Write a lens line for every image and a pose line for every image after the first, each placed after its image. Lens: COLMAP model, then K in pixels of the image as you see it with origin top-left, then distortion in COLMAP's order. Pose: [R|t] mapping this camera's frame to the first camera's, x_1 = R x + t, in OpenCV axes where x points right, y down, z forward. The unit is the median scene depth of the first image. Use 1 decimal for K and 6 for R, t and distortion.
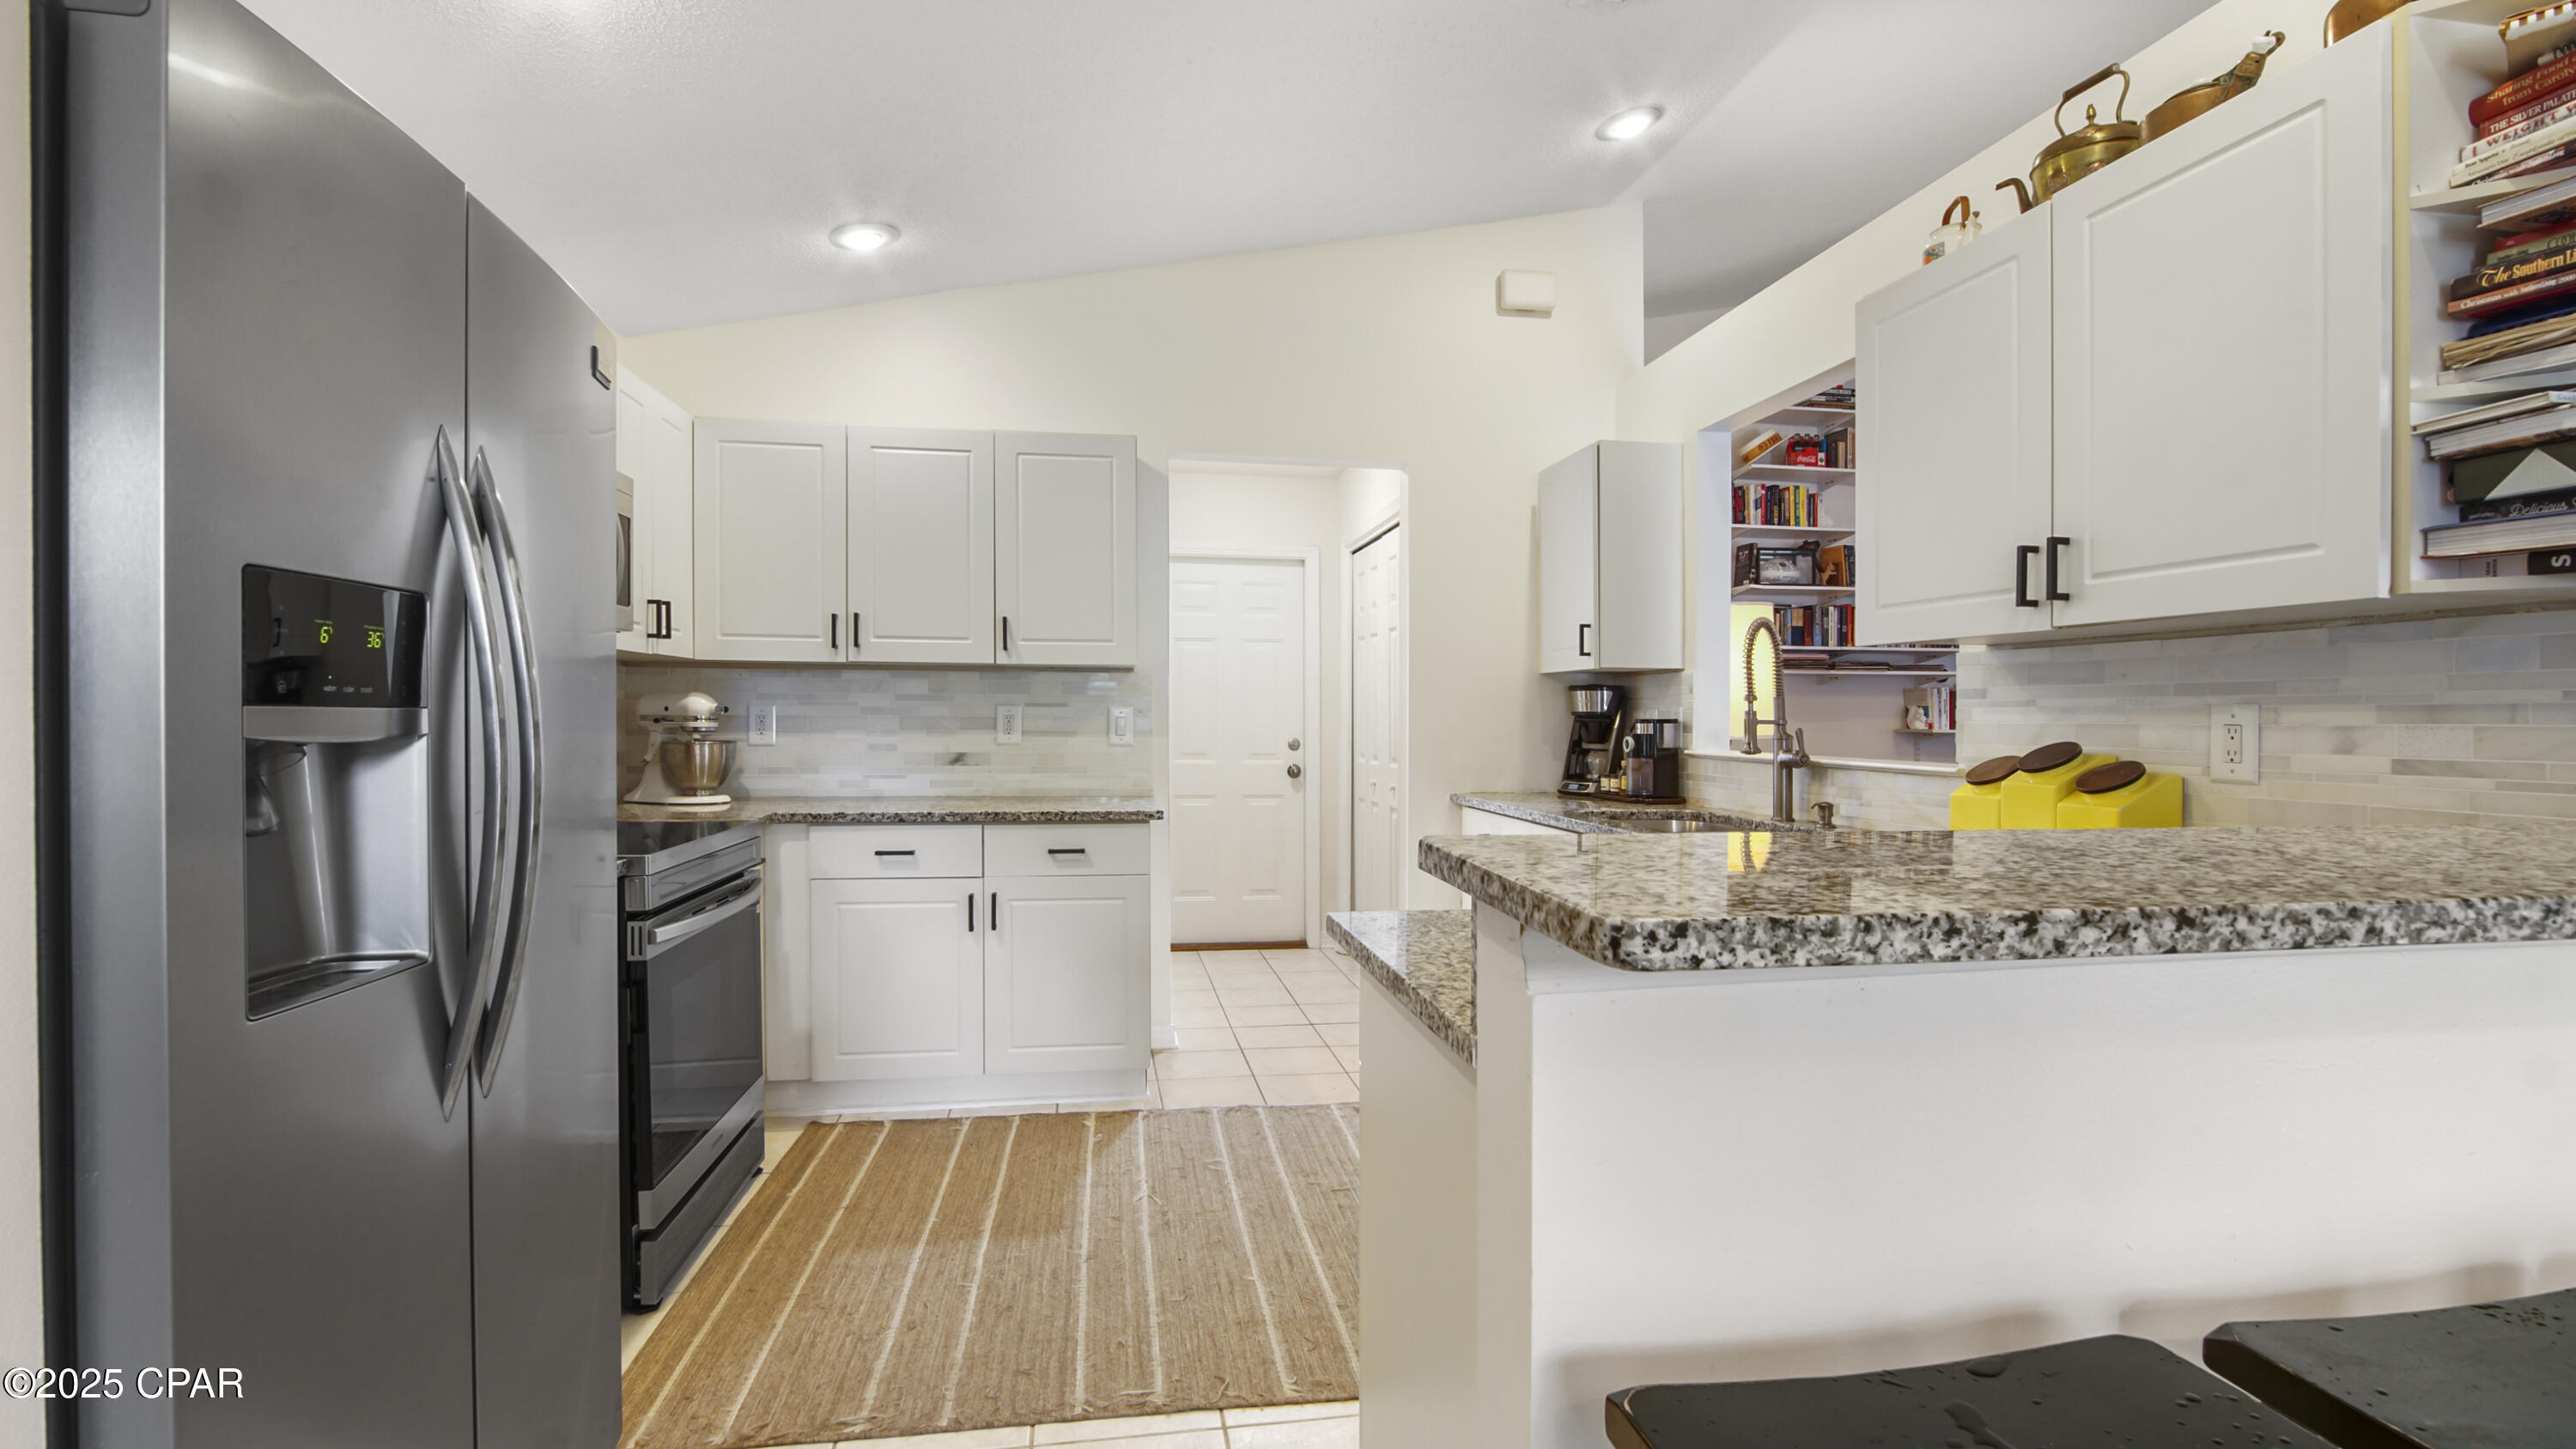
lens RADIAL K [[1193.6, 0, 1290.4], [0, 1193.6, 753.9], [0, 0, 1]] dist [-0.003303, -0.010581]
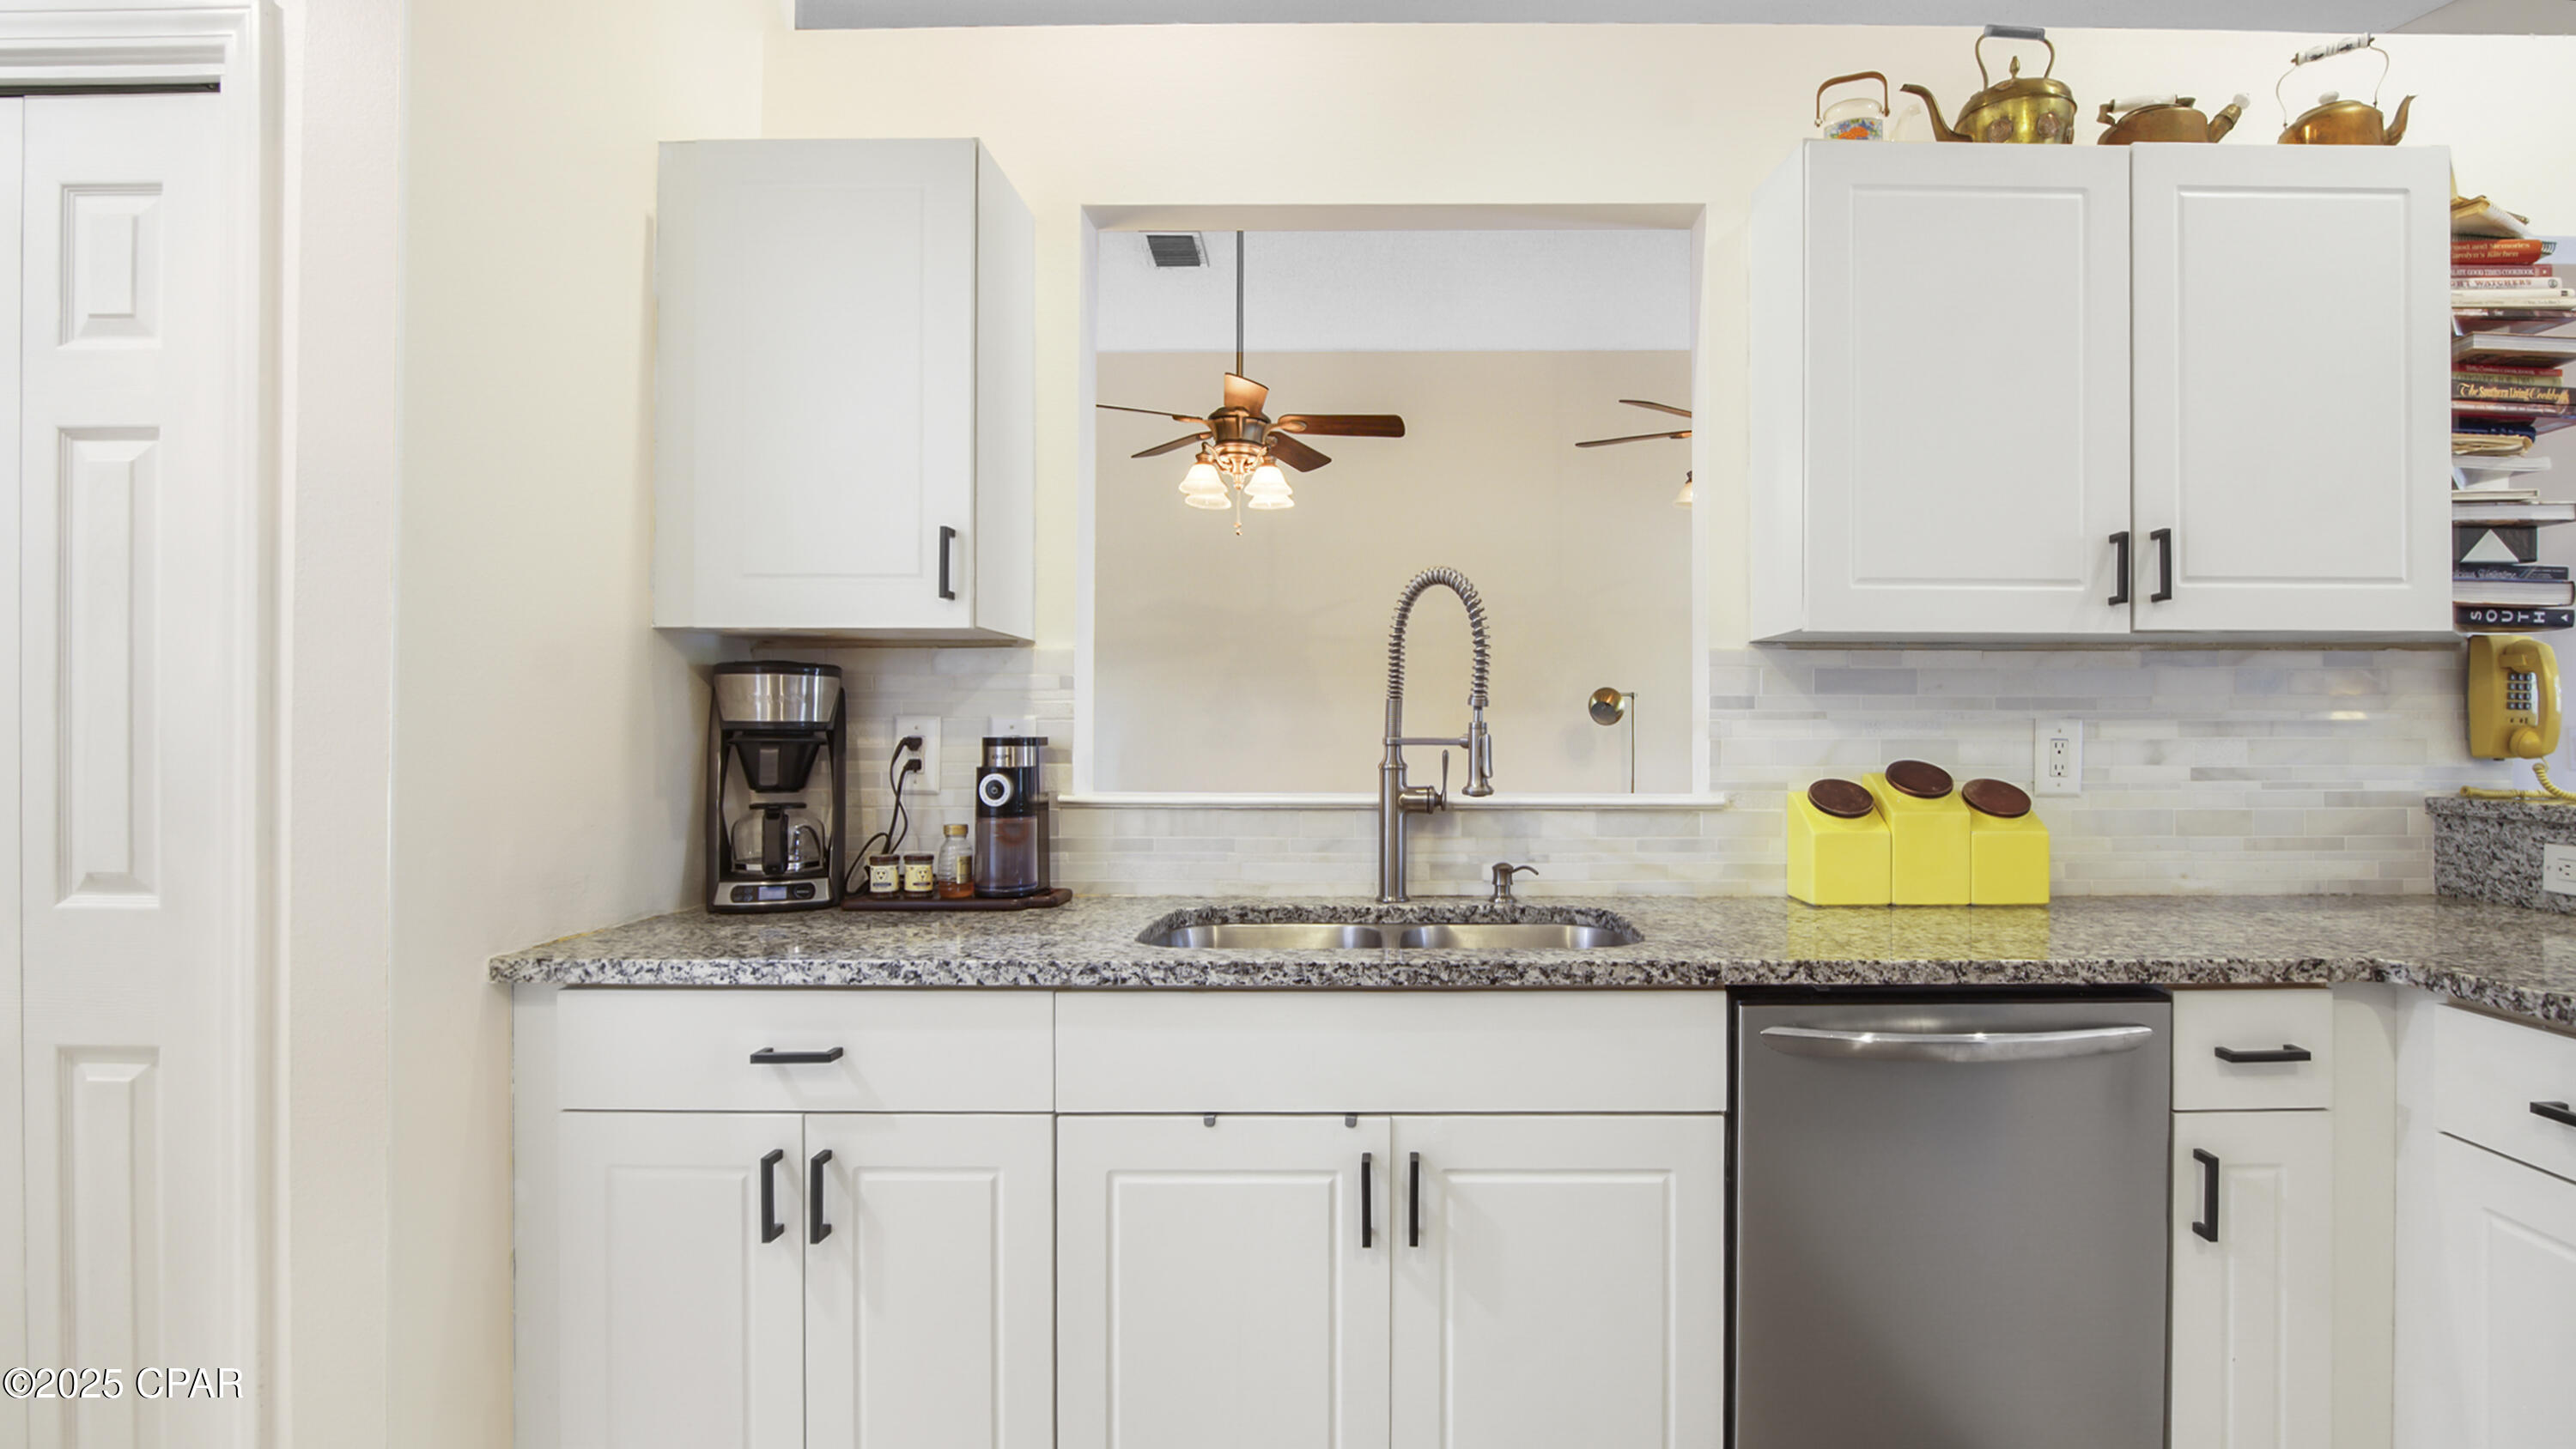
lens RADIAL K [[1209.2, 0, 1291.1], [0, 1209.2, 711.6], [0, 0, 1]] dist [-0.026393, -0.000283]
pose [[0.168498, 0.005867, 0.985685, -0.324930], [0.030239, 0.999481, -0.011119, -0.056525], [-0.985238, 0.031680, 0.168233, 1.466082]]
